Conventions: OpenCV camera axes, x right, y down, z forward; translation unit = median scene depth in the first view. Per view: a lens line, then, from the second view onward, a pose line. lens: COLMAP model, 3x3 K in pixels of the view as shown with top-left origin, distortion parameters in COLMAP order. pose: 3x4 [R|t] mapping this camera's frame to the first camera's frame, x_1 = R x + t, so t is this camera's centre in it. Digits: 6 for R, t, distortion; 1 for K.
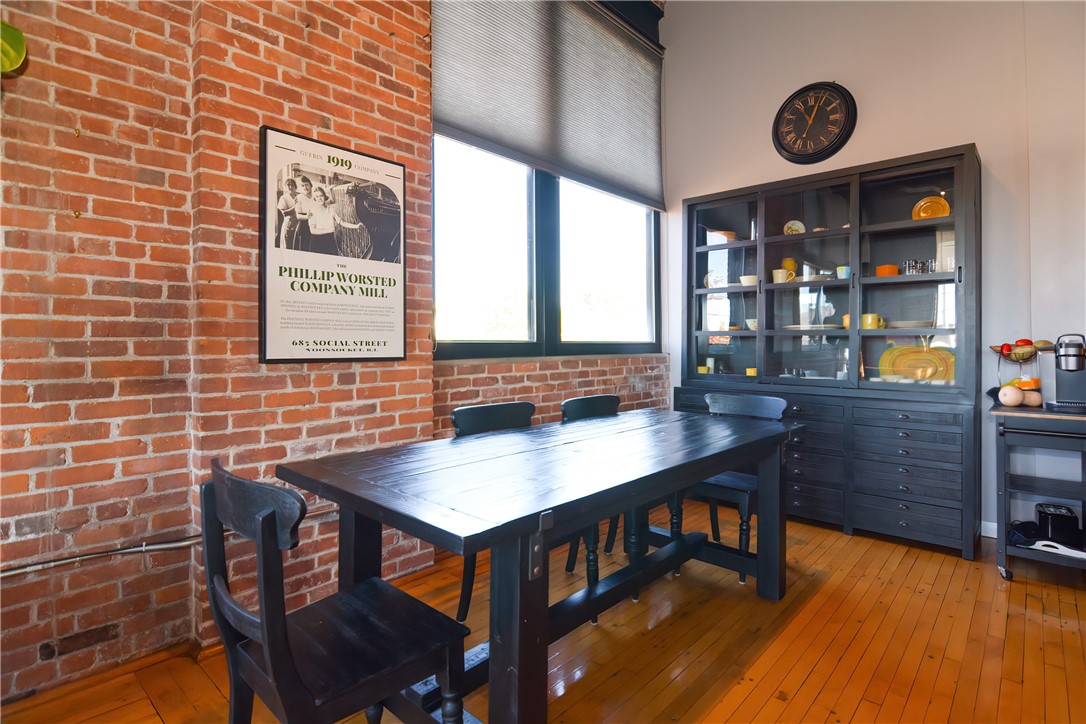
lens RADIAL K [[525.3, 0, 540.0], [0, 525.3, 345.1], [0, 0, 1]] dist [0.001763, -0.010755]
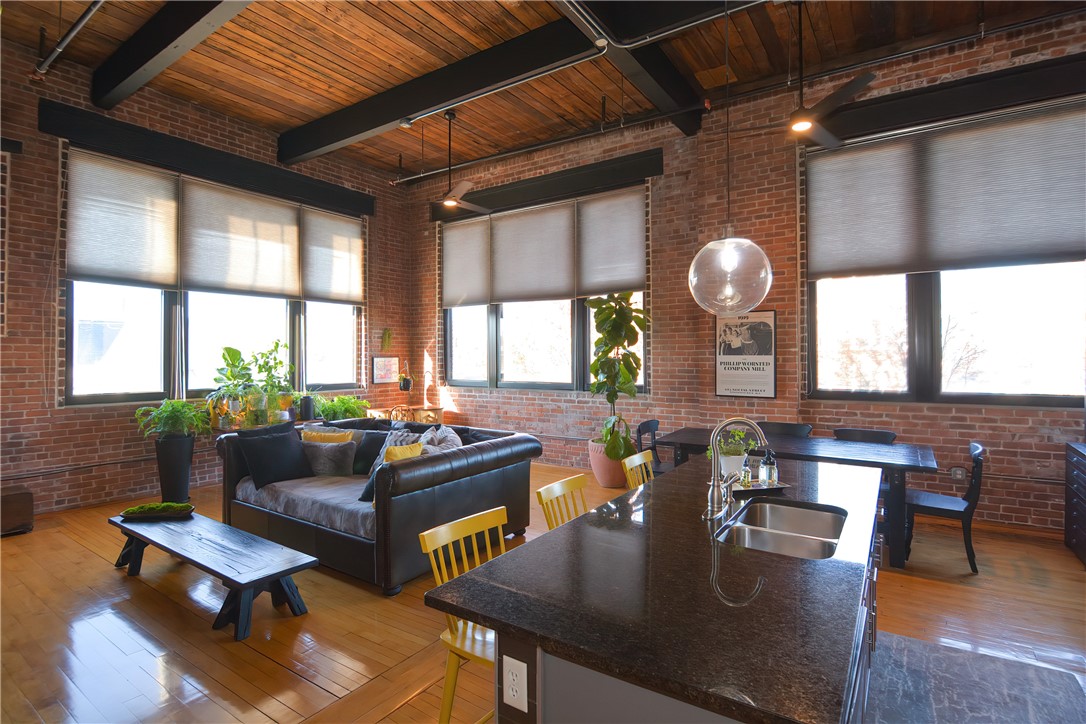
lens RADIAL K [[534.2, 0, 546.2], [0, 534.2, 352.0], [0, 0, 1]] dist [0.000574, -0.012298]
pose [[0.162090, -0.000747, -0.986776, 1.830371], [0.009984, 0.999950, 0.000884, -0.181561], [0.986726, -0.009995, 0.162089, -0.317603]]
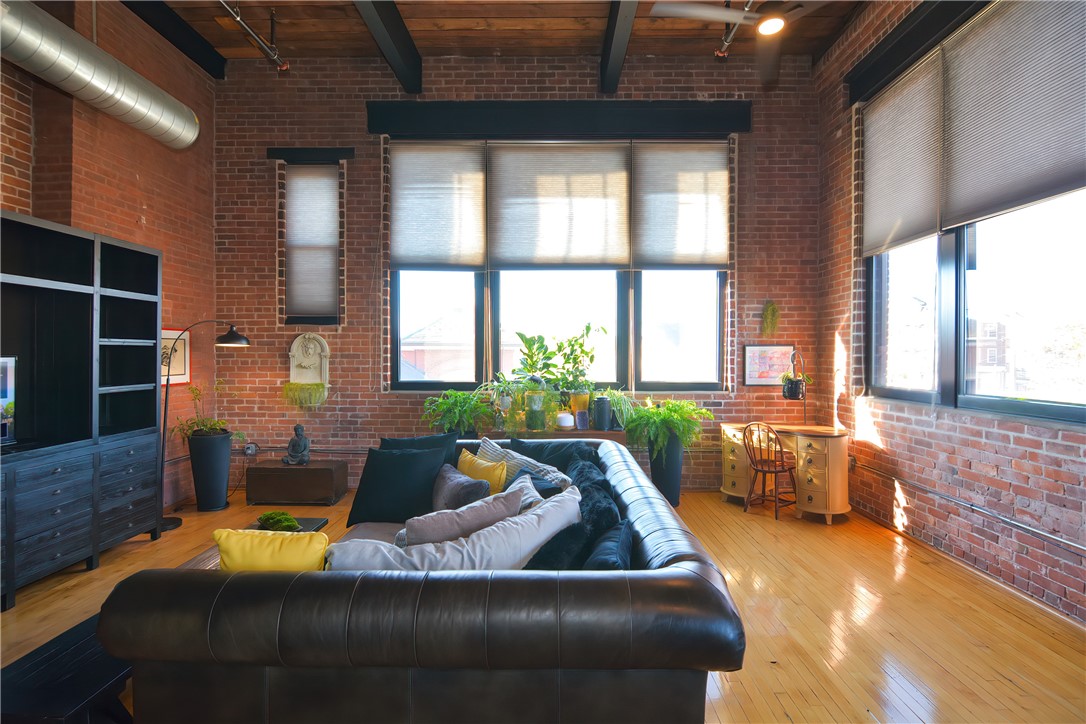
lens RADIAL K [[532.2, 0, 548.7], [0, 532.2, 363.6], [0, 0, 1]] dist [-0.001634, -0.012589]
pose [[-0.732293, 0.019978, -0.680697, 0.444812], [0.011265, 0.999788, 0.017225, -0.128250], [0.680897, 0.004946, -0.732363, 0.225817]]
